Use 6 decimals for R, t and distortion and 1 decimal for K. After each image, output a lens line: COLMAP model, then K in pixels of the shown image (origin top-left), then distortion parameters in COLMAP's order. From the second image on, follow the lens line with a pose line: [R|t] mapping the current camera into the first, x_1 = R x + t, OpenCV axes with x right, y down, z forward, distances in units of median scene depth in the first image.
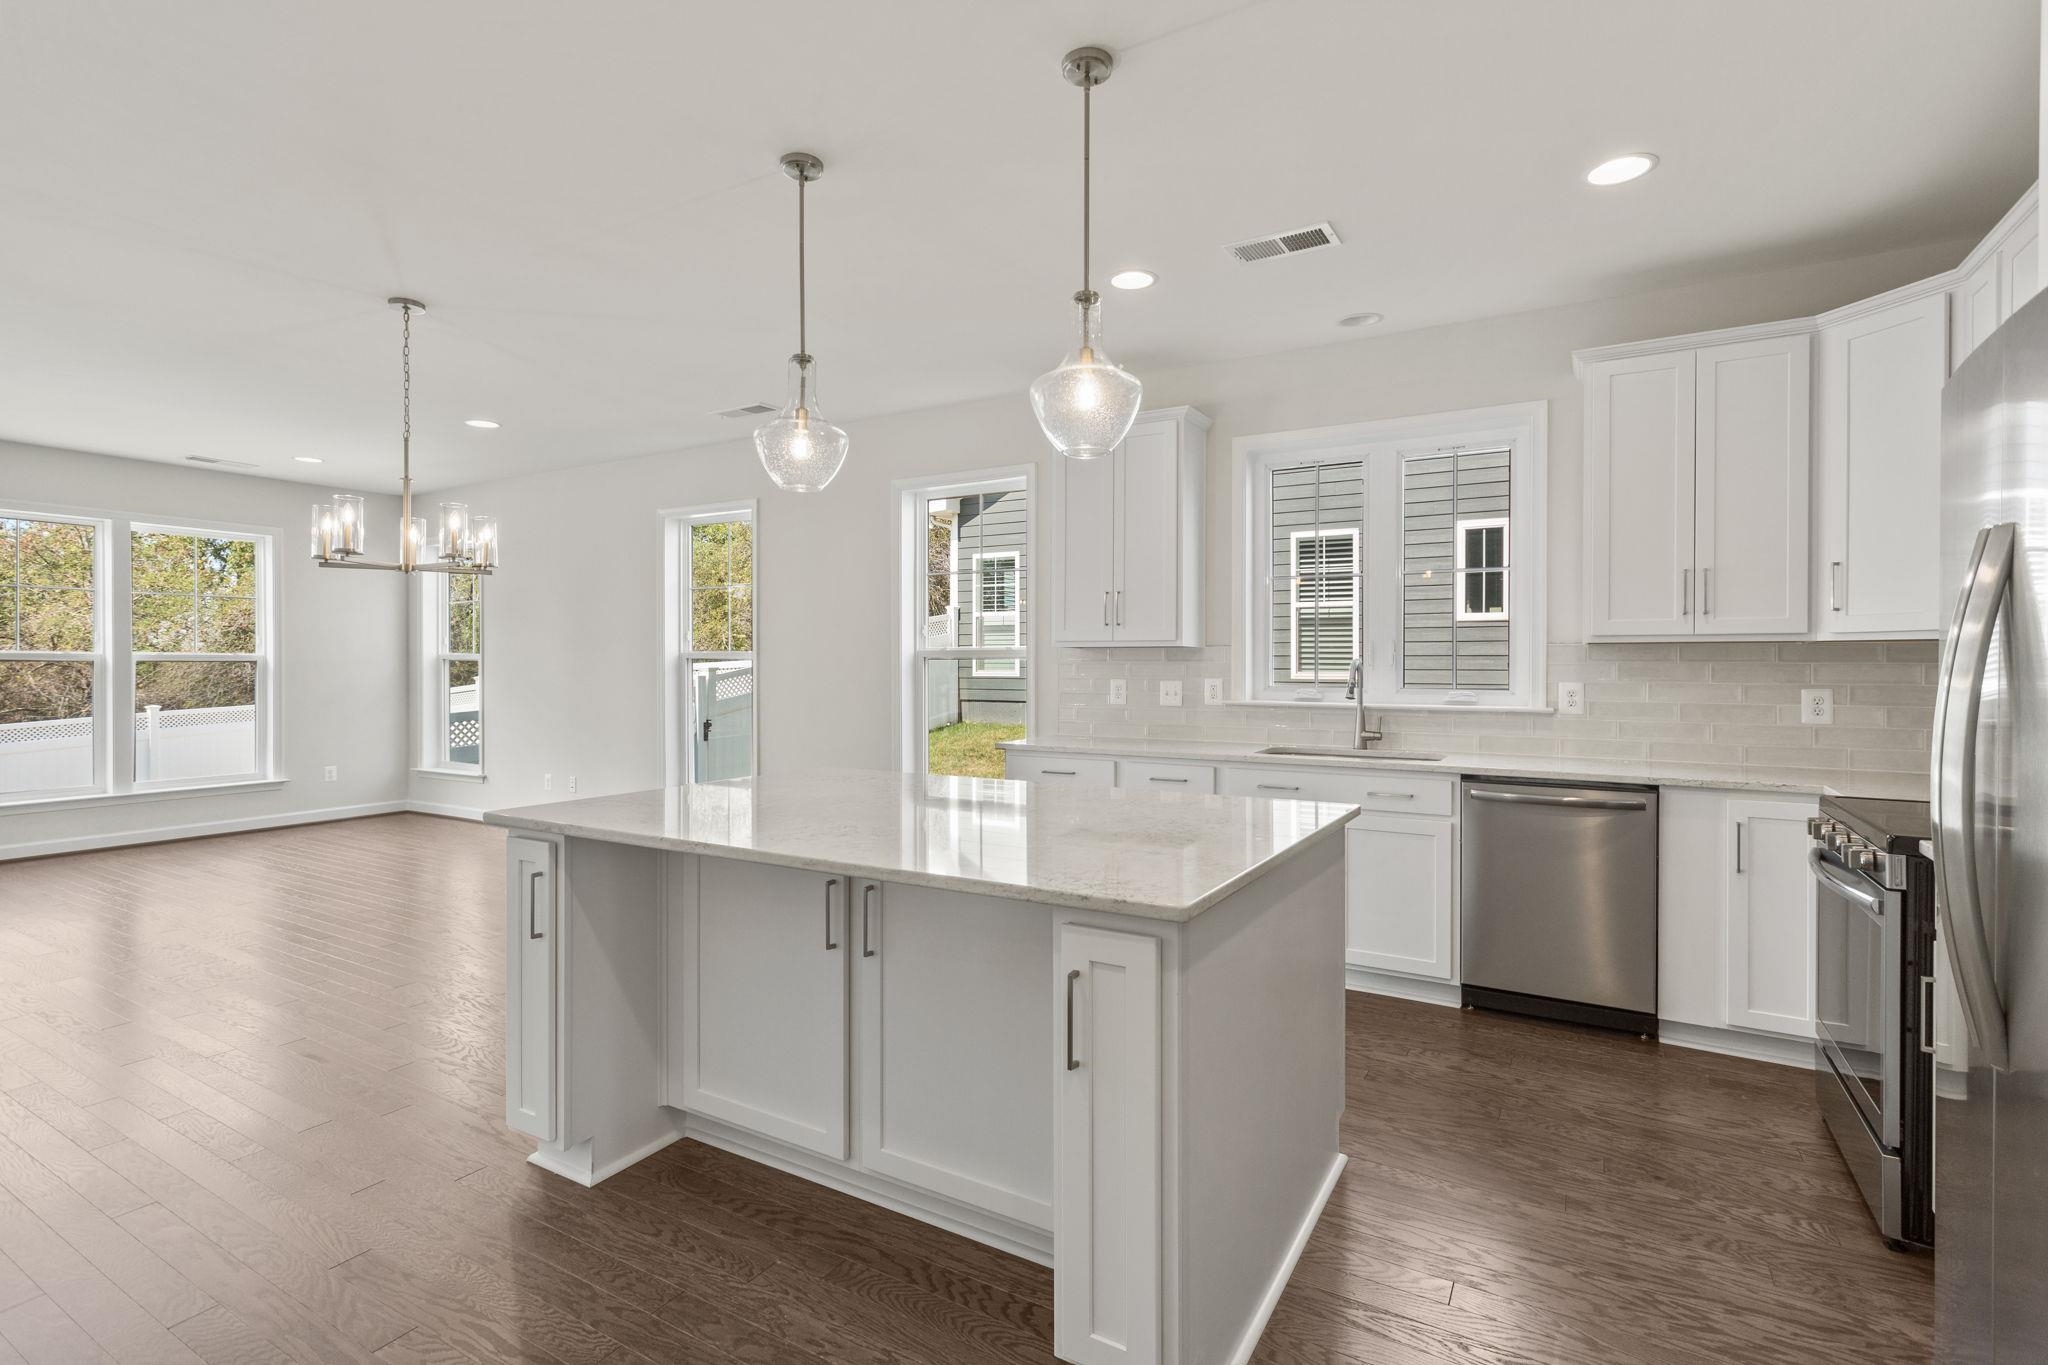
lens RADIAL K [[964.9, 0, 1018.9], [0, 964.9, 670.1], [0, 0, 1]] dist [-0.004076, 0.004031]
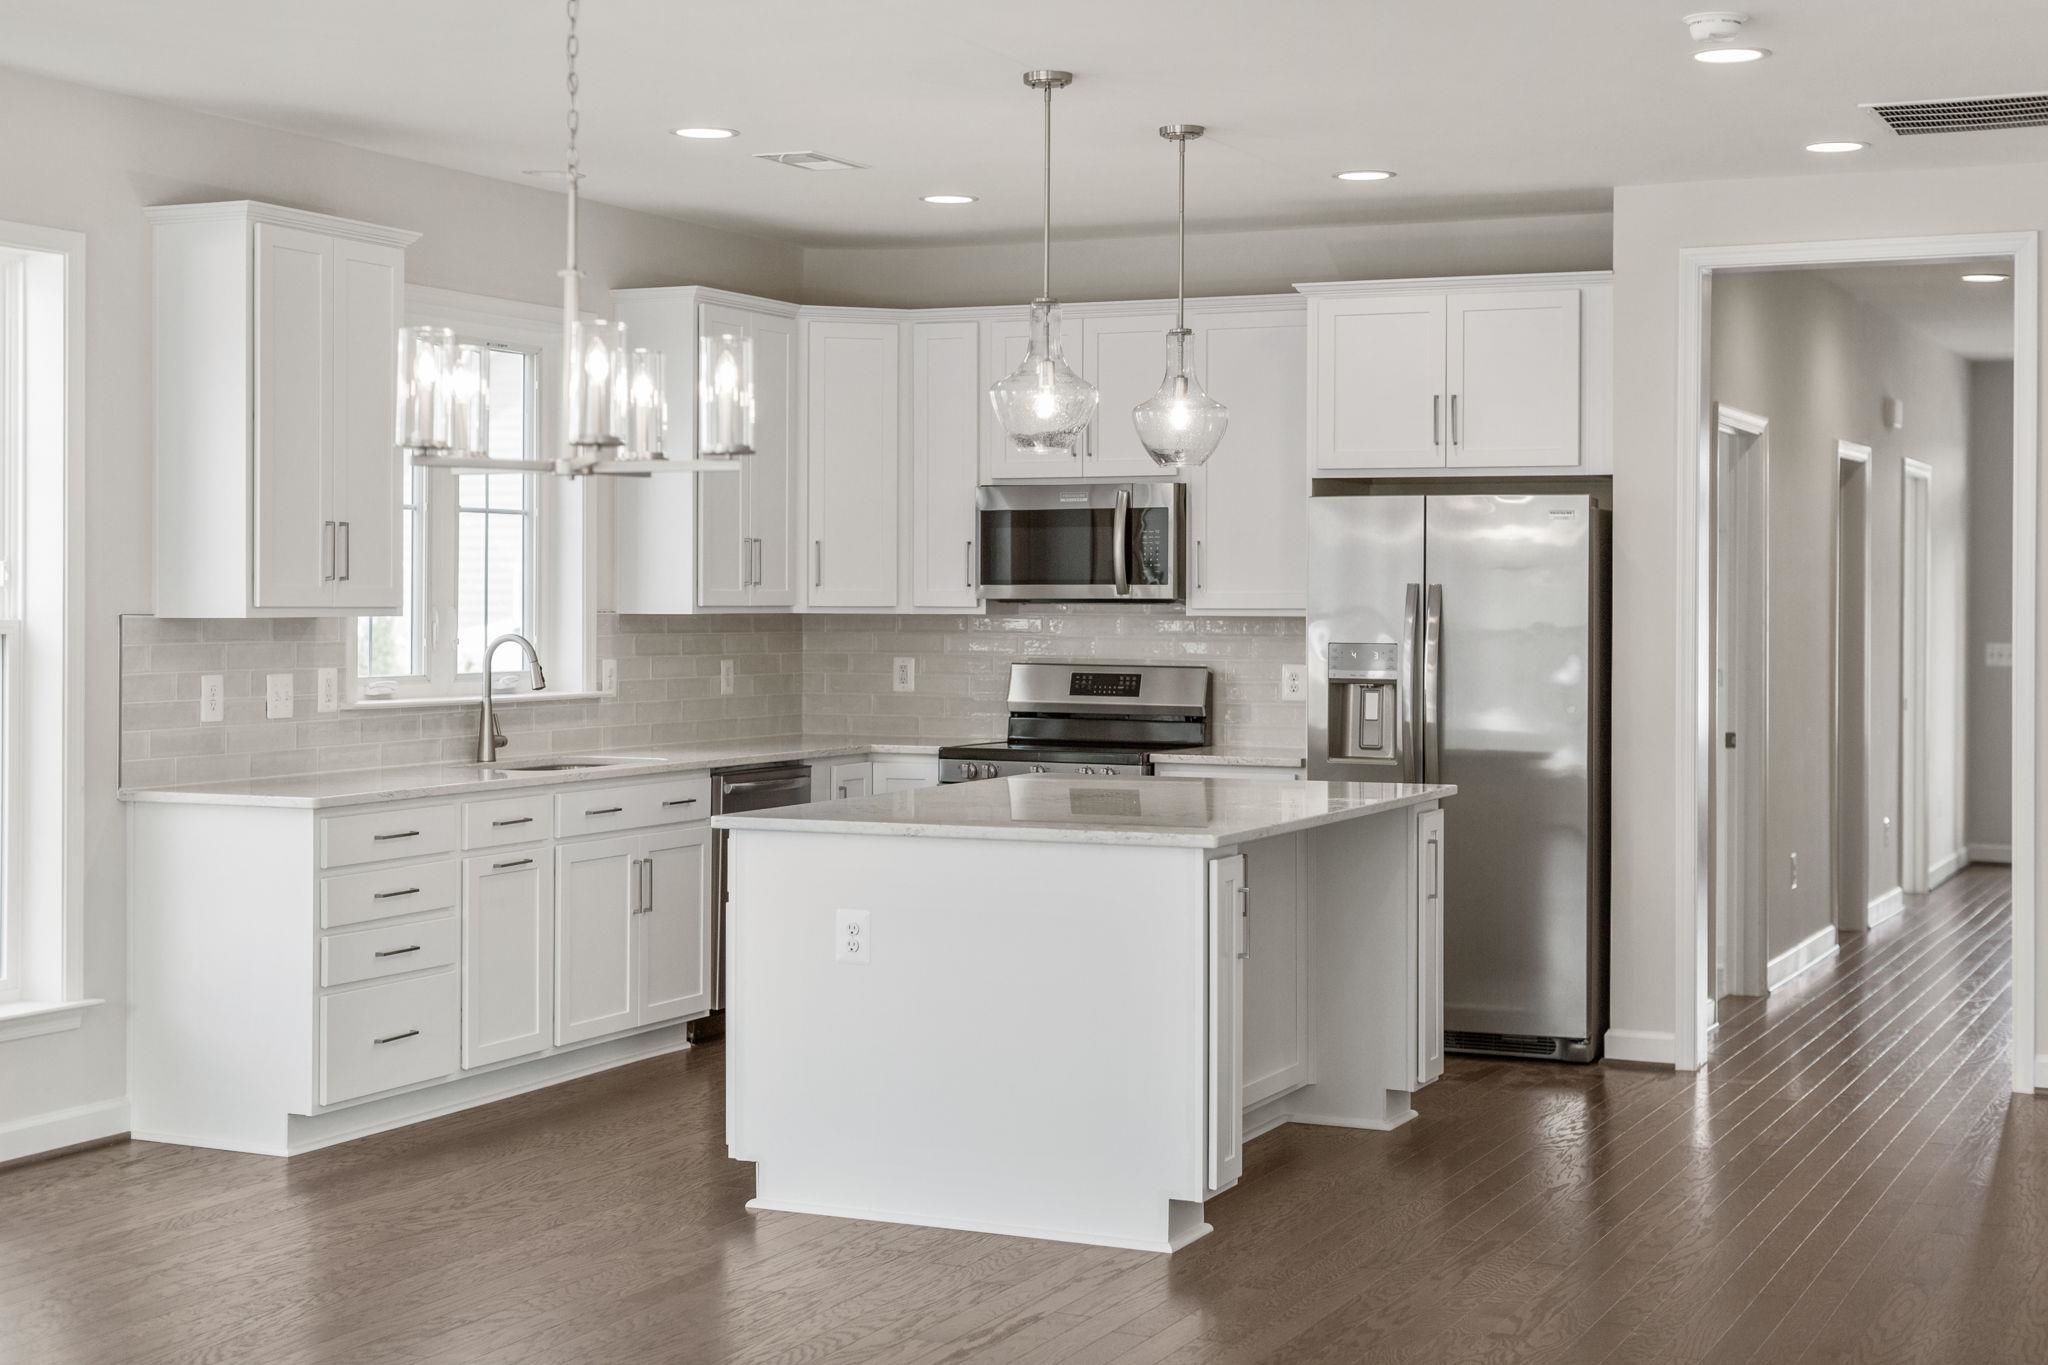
lens RADIAL K [[2904.4, 0, 1025.4], [0, 2904.4, 674.2], [0, 0, 1]] dist [-0.022184, 0.000000]
pose [[-0.105233, -0.028432, 0.994041, -1.933076], [0.003144, 0.999577, 0.028923, -0.045291], [-0.994443, 0.006169, -0.105099, 0.895924]]
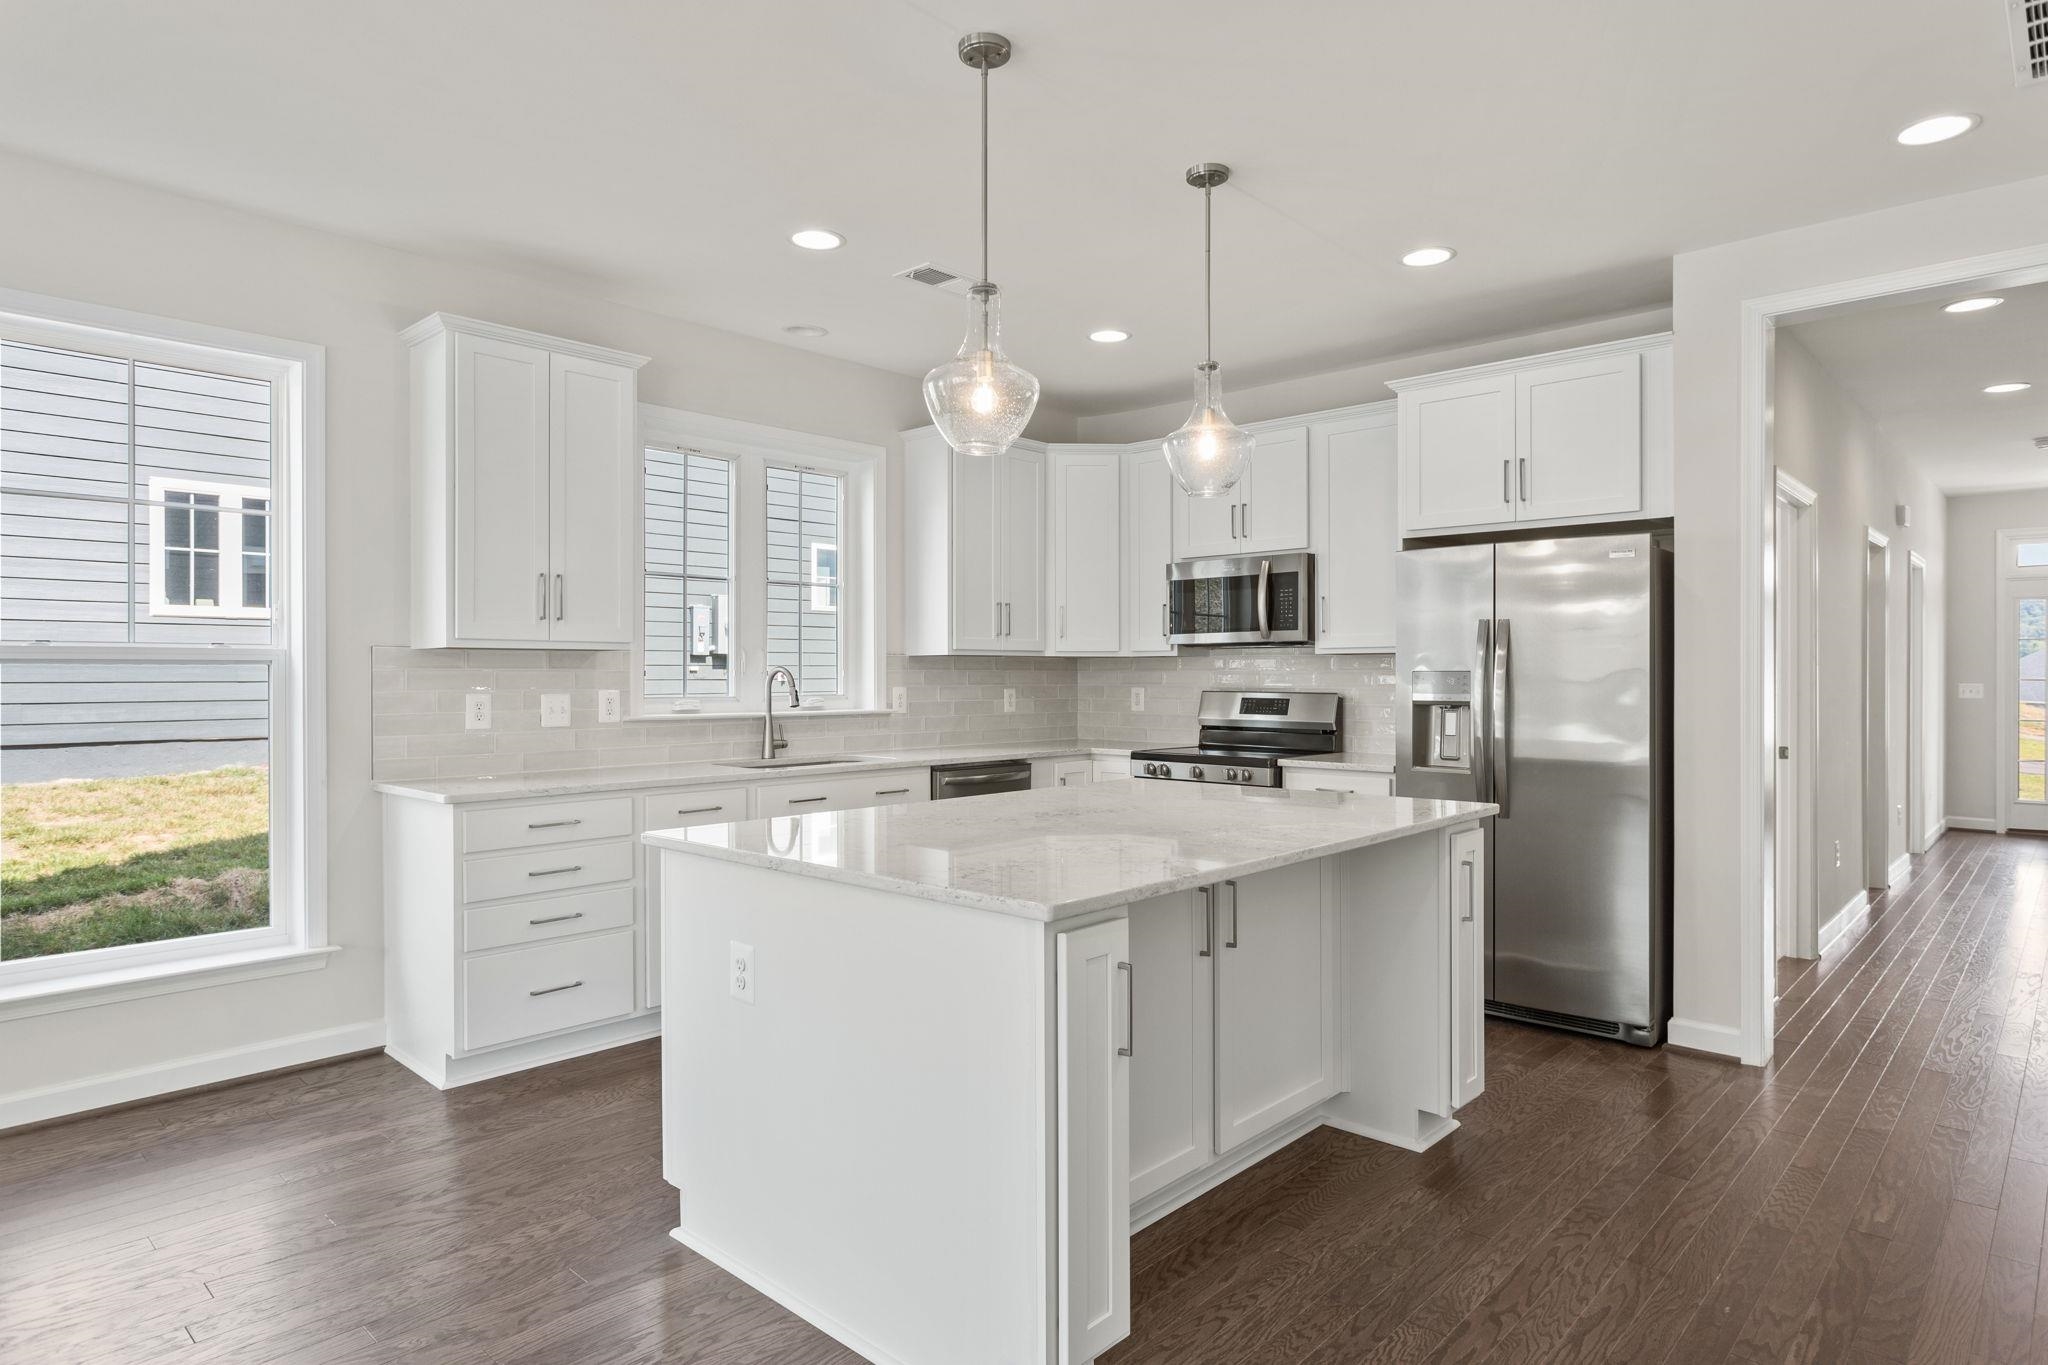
lens RADIAL K [[1164.0, 0, 1029.2], [0, 1164.0, 687.7], [0, 0, 1]] dist [-0.010711, -0.002218]
pose [[0.209493, -0.013300, 0.977720, -0.804898], [0.008064, 0.999897, 0.011873, -0.002273], [-0.977777, 0.005397, 0.209579, 0.530673]]
